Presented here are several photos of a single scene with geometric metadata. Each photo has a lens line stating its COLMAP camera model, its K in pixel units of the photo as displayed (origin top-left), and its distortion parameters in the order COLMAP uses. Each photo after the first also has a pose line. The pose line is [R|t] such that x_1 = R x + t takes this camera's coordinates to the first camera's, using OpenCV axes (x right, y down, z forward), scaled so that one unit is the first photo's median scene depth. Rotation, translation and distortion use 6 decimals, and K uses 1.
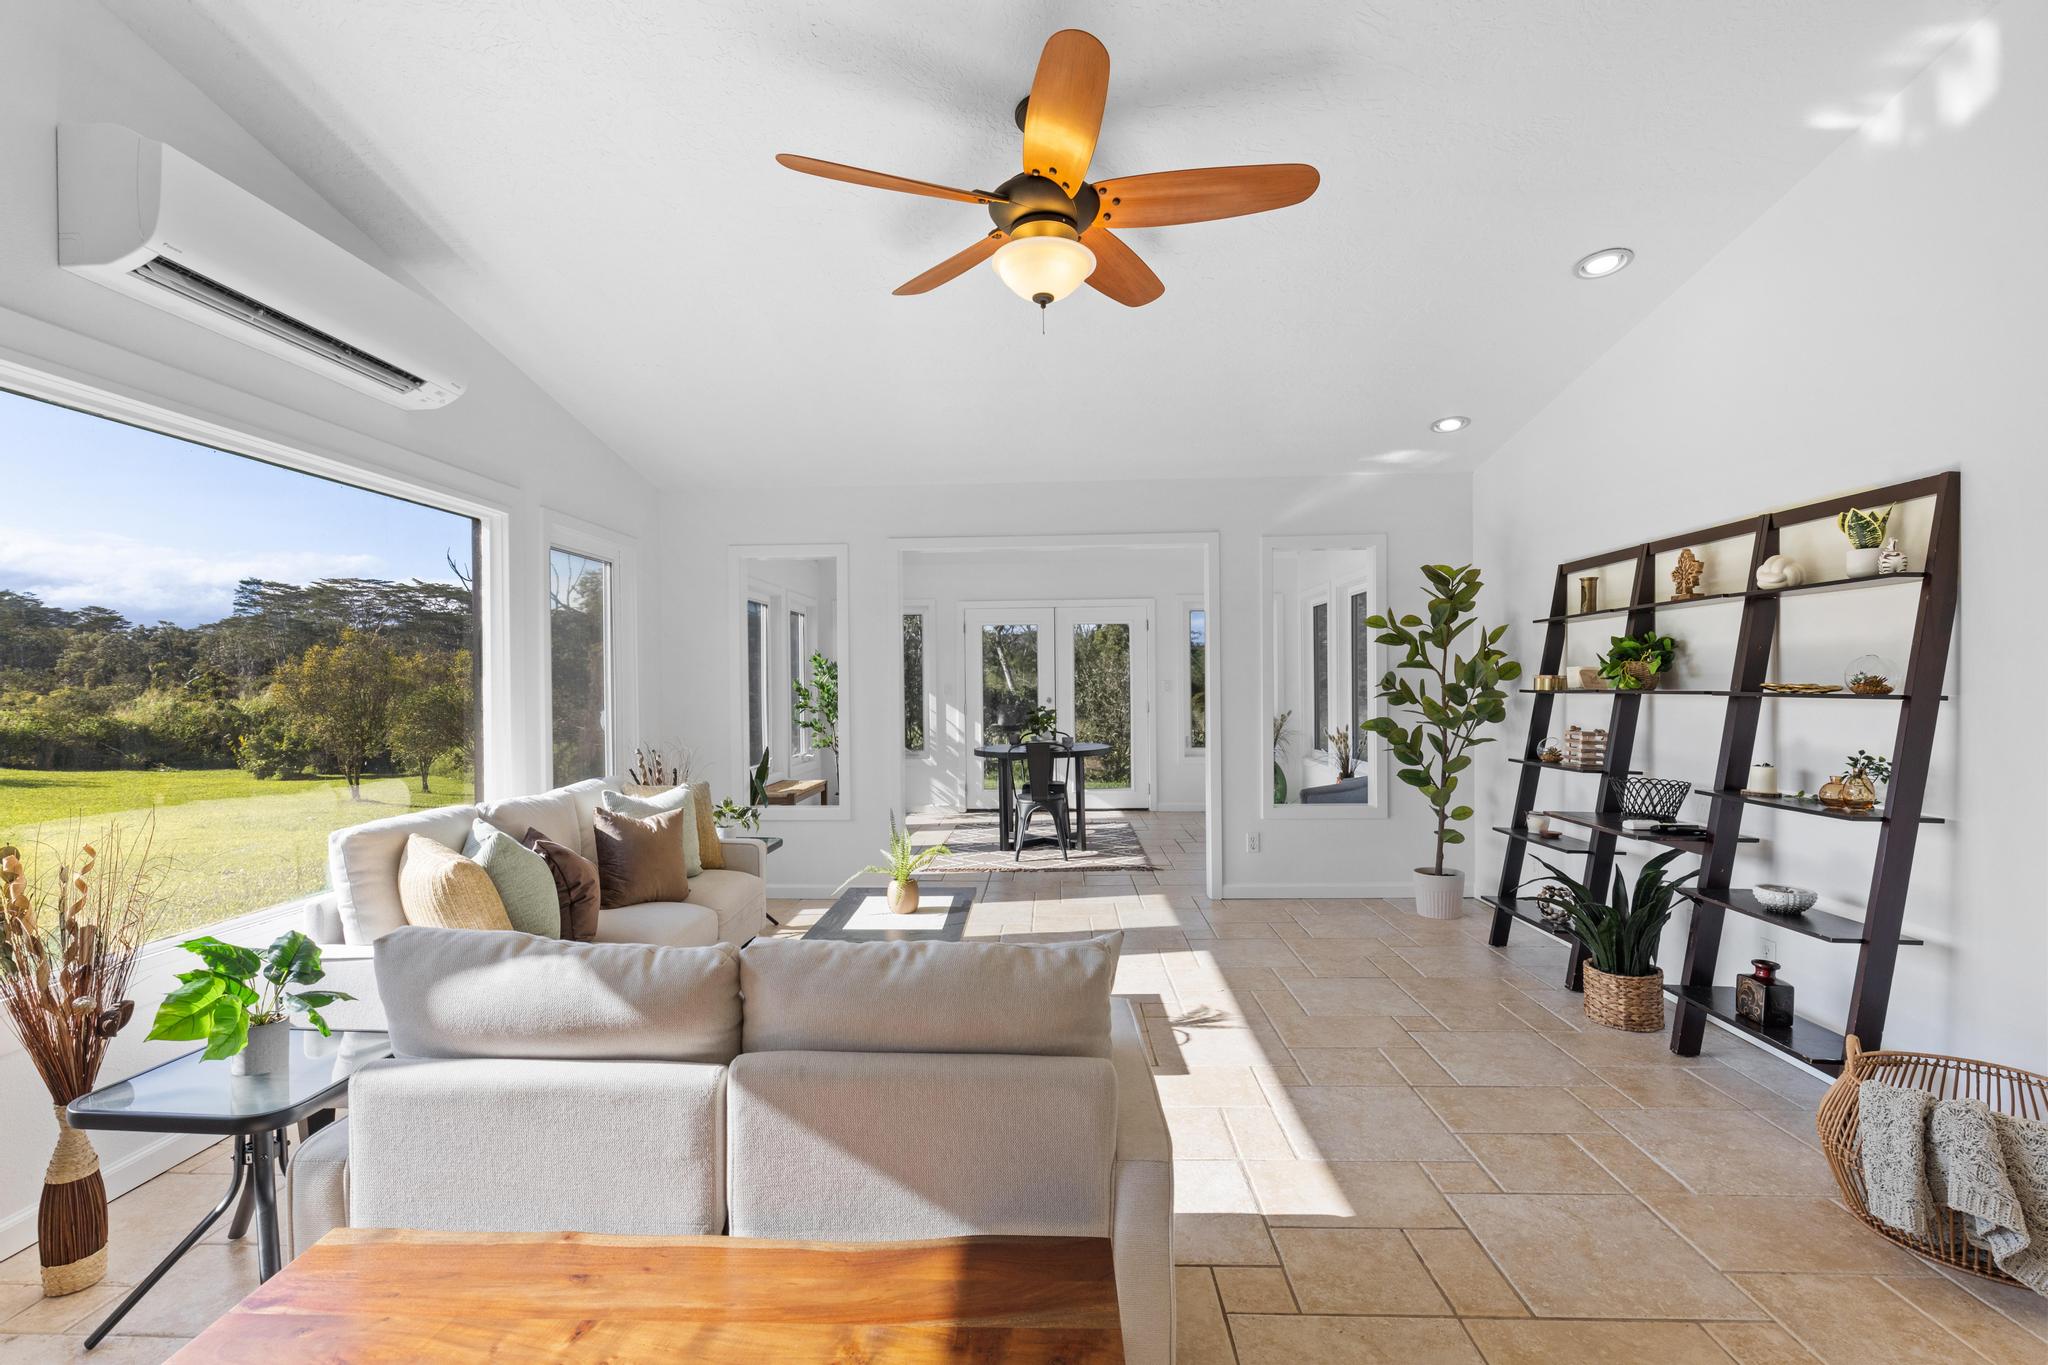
lens RADIAL K [[942.8, 0, 1020.9], [0, 942.8, 690.7], [0, 0, 1]] dist [-0.001509, -0.000137]
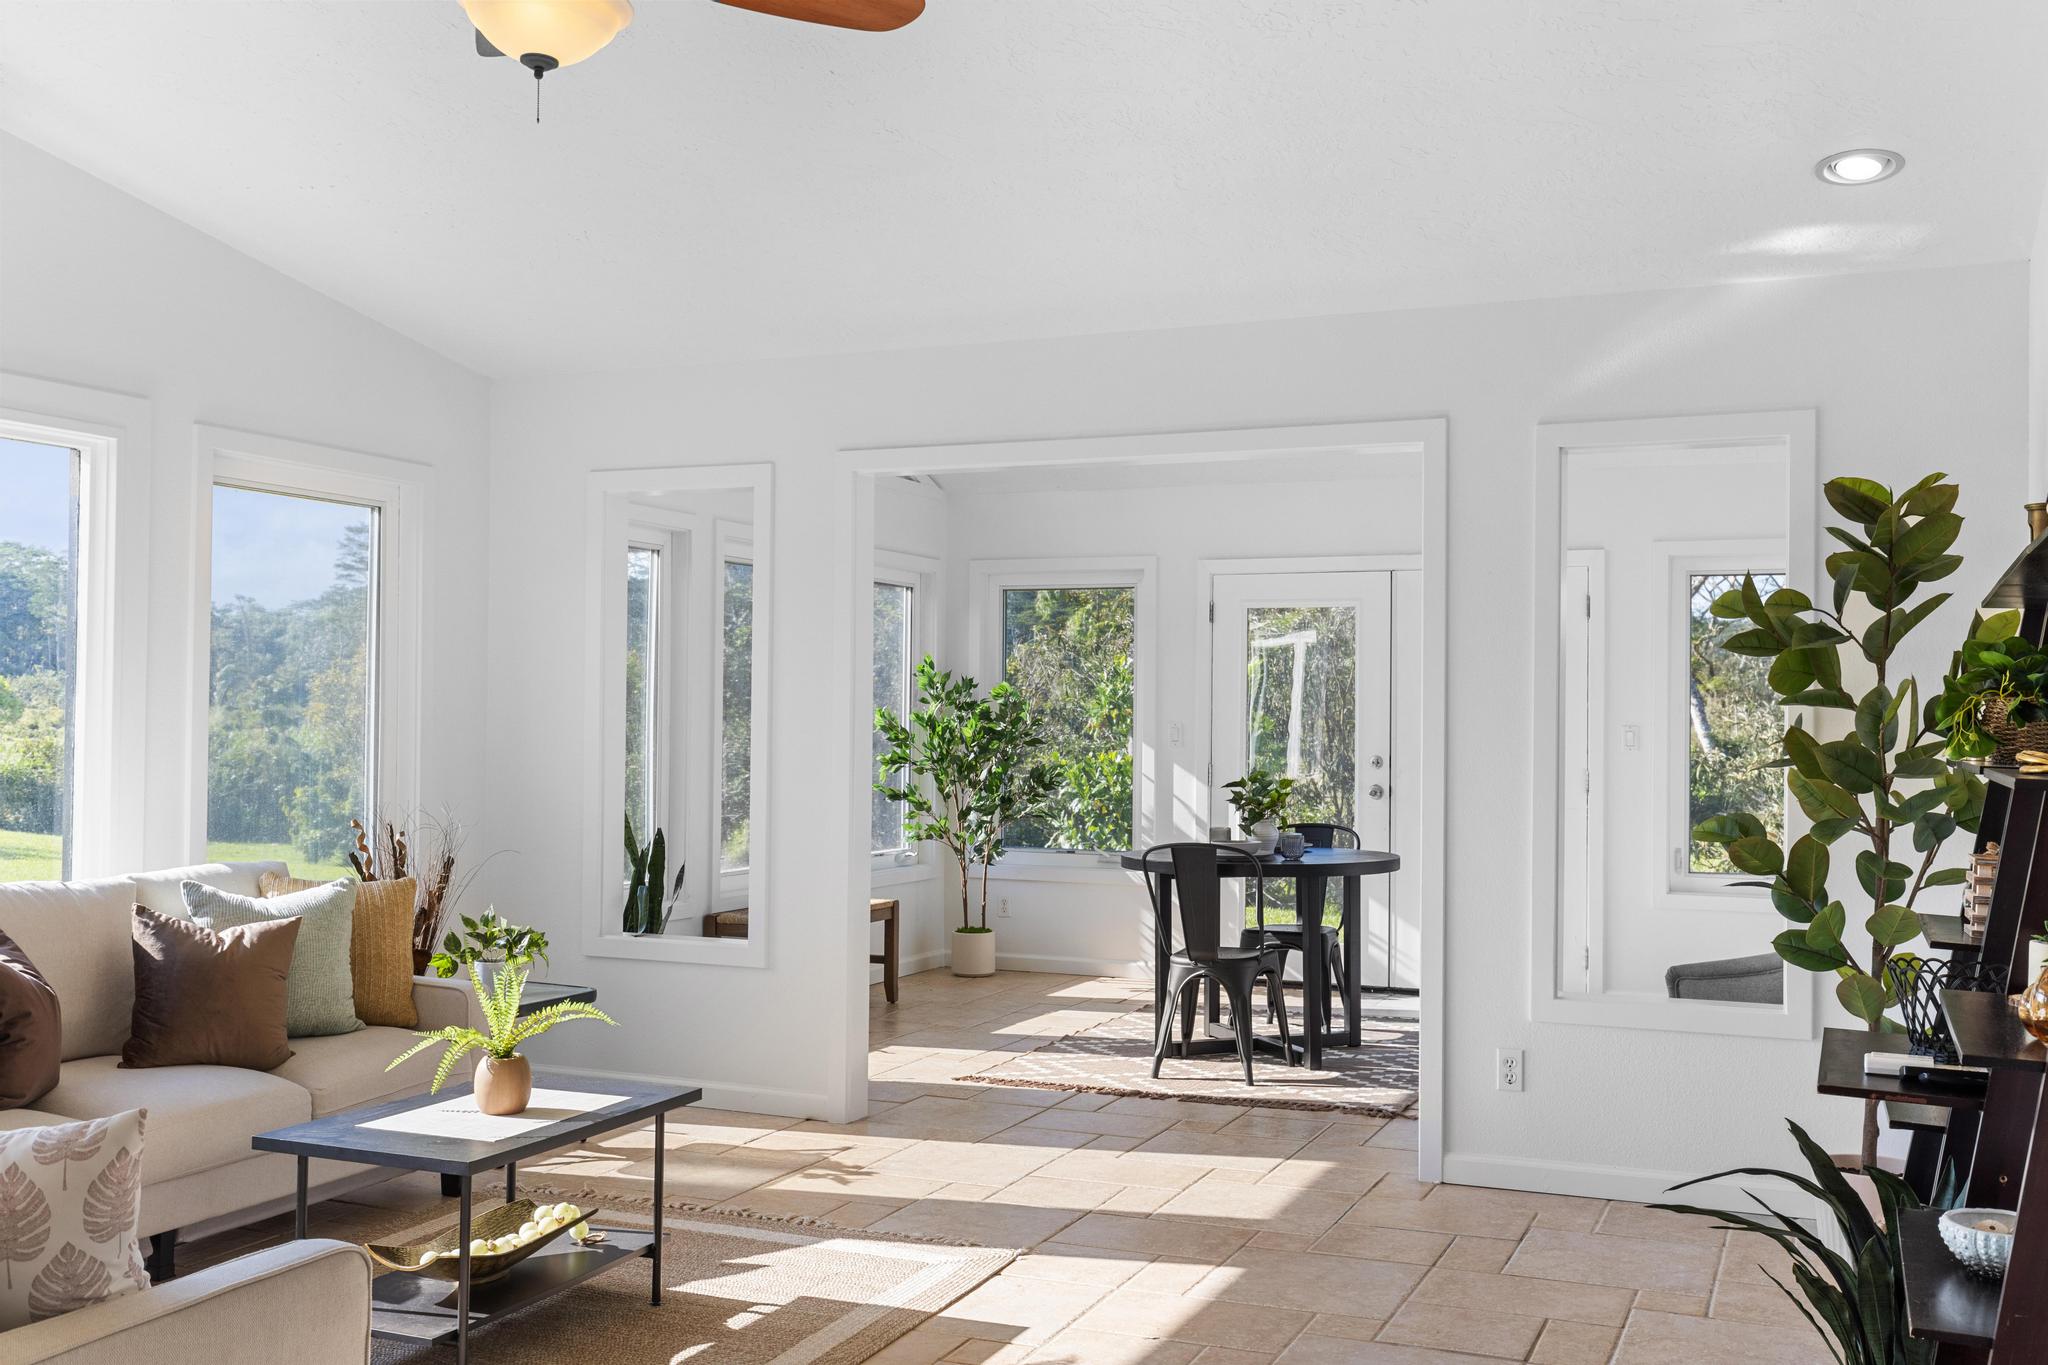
lens RADIAL K [[1964.3, 0, 1024.0], [0, 1964.3, 682.5], [0, 0, 1]] dist [0.015946, 0.001692]
pose [[0.934443, 0.012790, -0.355883, 0.415560], [-0.022514, 0.999477, -0.023195, -0.005375], [0.355401, 0.029687, 0.934242, -0.015445]]
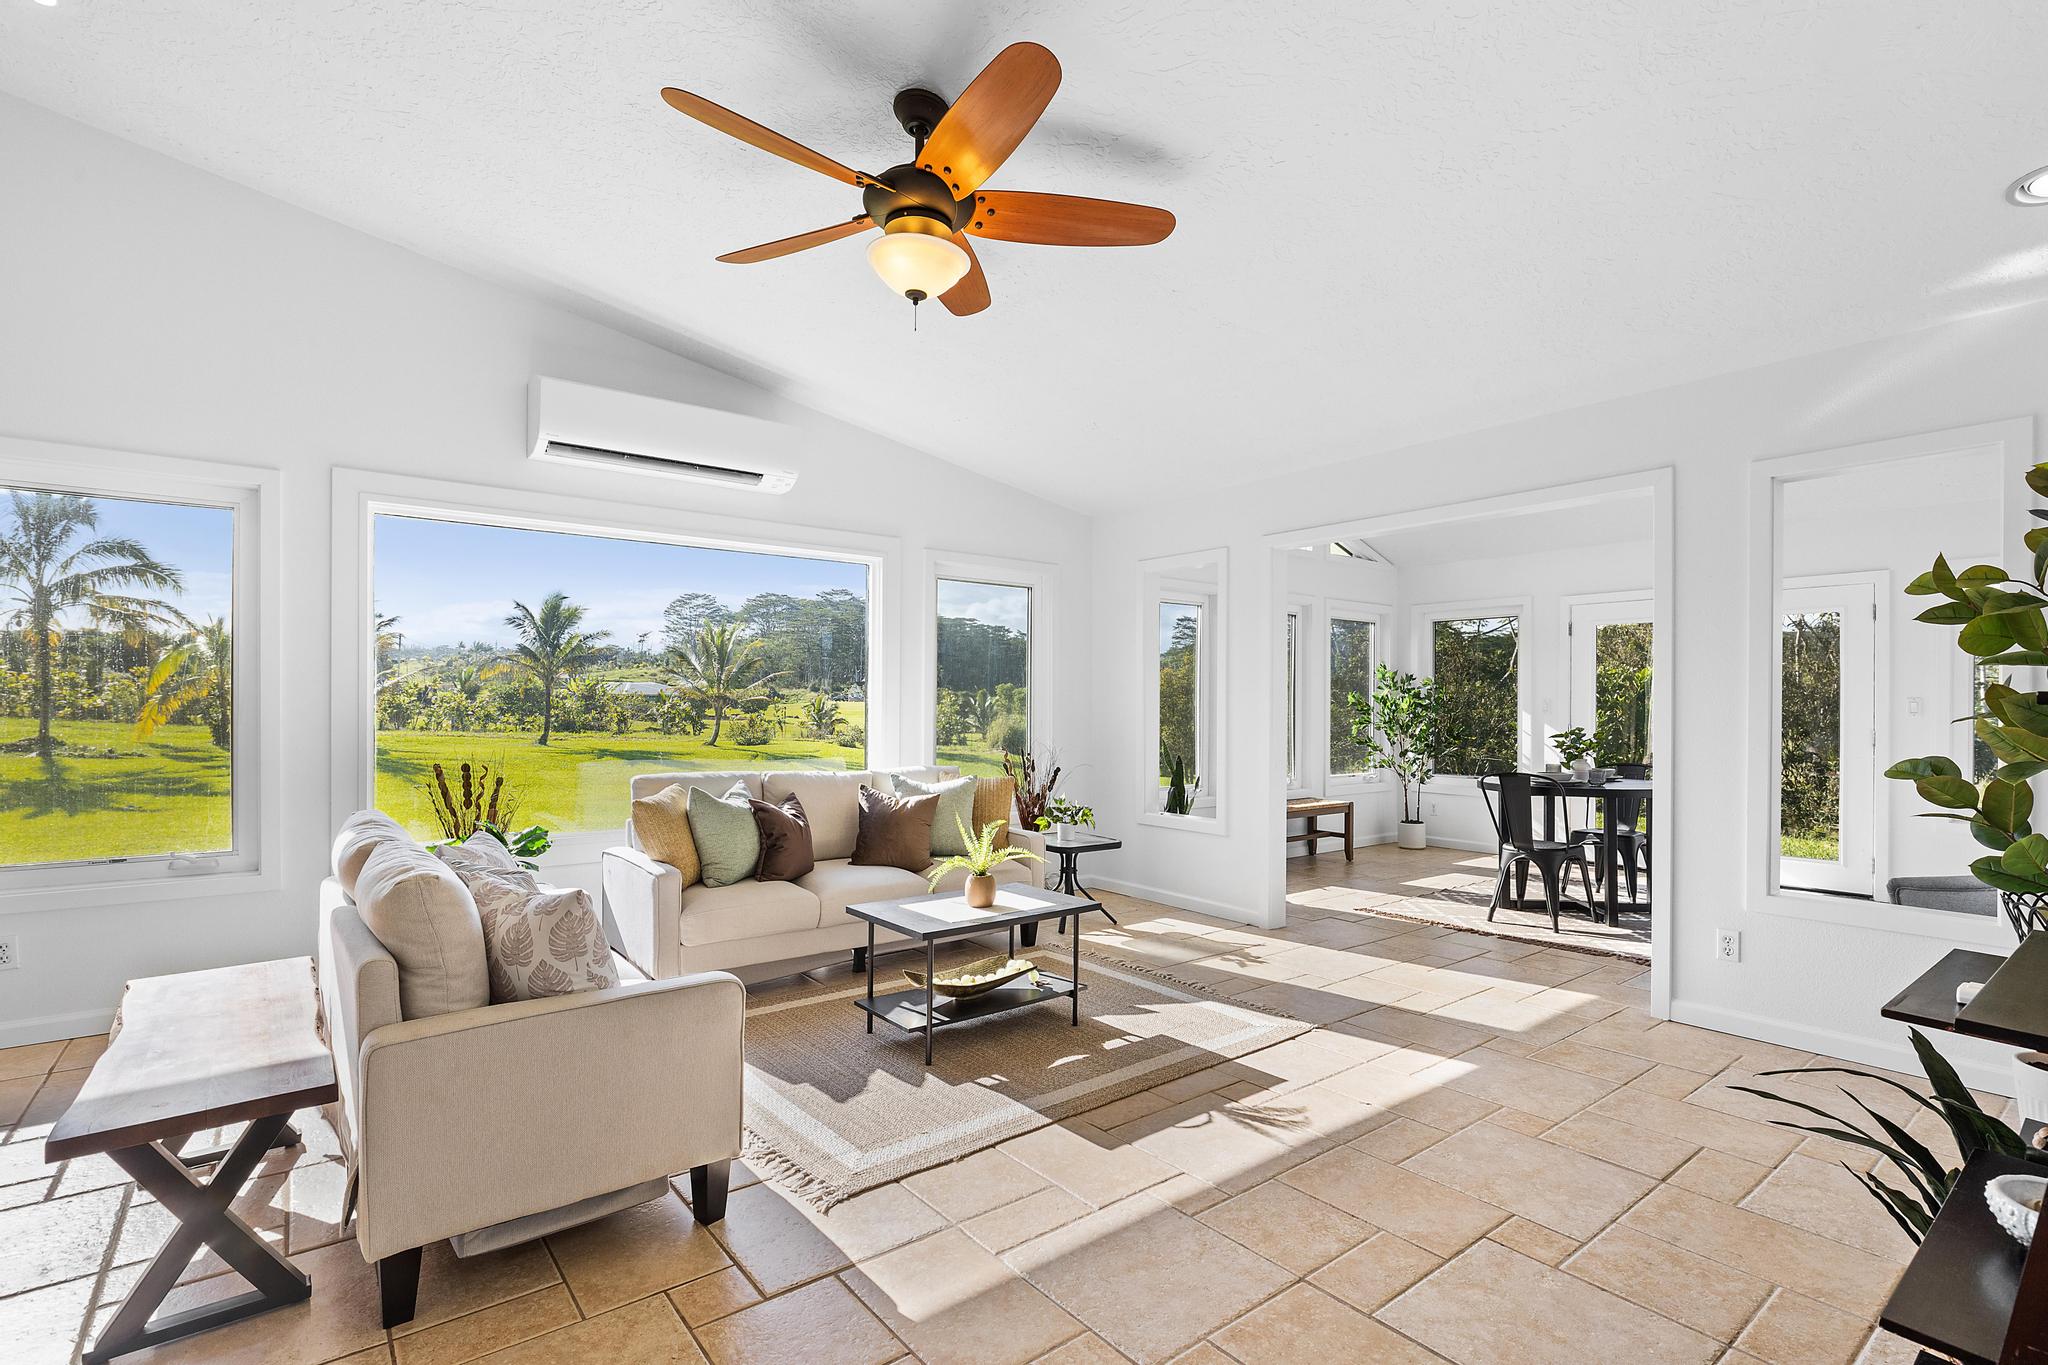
lens RADIAL K [[956.9, 0, 1010.2], [0, 956.9, 701.8], [0, 0, 1]] dist [-0.002604, 0.000606]
pose [[0.641097, 0.011466, -0.767374, 0.485023], [-0.018811, 0.999823, -0.000776, 0.007339], [0.767229, 0.014933, 0.641199, 0.240557]]
